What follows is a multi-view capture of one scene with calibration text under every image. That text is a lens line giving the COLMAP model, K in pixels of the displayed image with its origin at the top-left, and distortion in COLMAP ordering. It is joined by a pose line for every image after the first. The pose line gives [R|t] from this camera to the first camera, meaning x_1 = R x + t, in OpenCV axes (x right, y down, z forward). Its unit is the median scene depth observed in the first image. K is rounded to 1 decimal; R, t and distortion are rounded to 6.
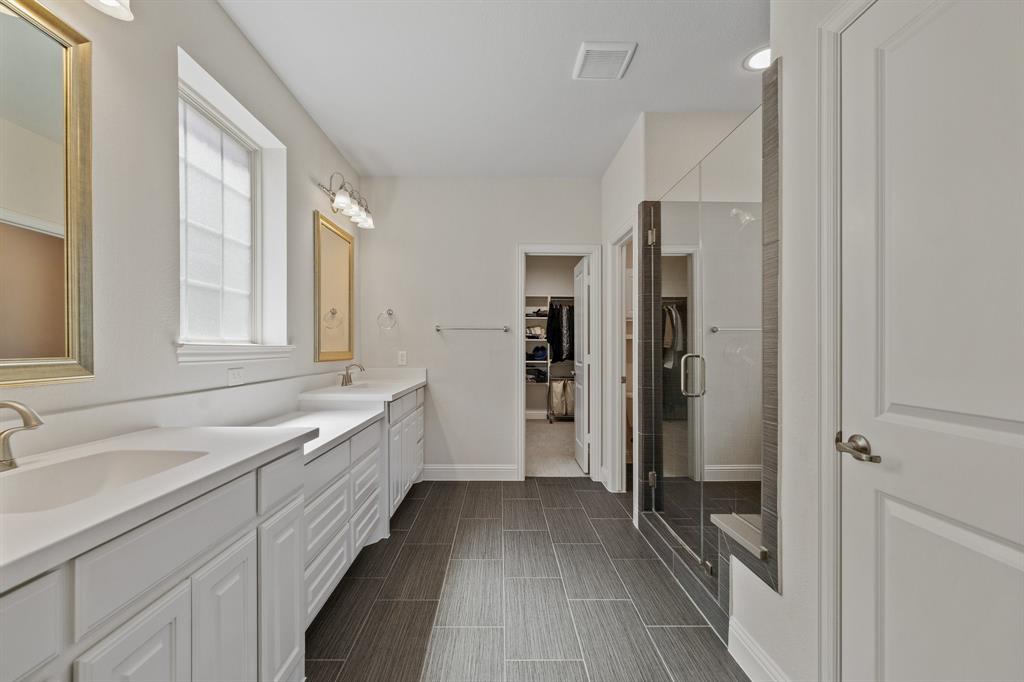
lens RADIAL K [[440.8, 0, 516.2], [0, 440.8, 338.1], [0, 0, 1]] dist [0.001067, 0.000156]
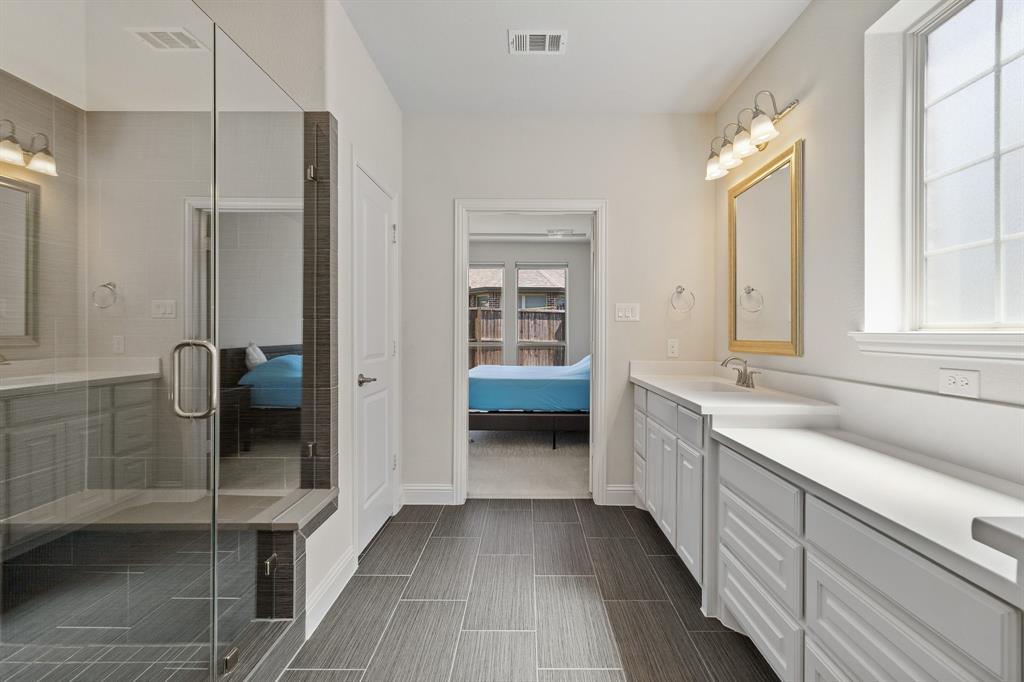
lens RADIAL K [[440.8, 0, 516.2], [0, 440.8, 338.1], [0, 0, 1]] dist [0.001067, 0.000156]
pose [[-0.998177, -0.002193, 0.060307, -0.037467], [-0.003186, 0.999861, -0.016368, 0.046572], [-0.060263, -0.016530, -0.998046, 1.897799]]
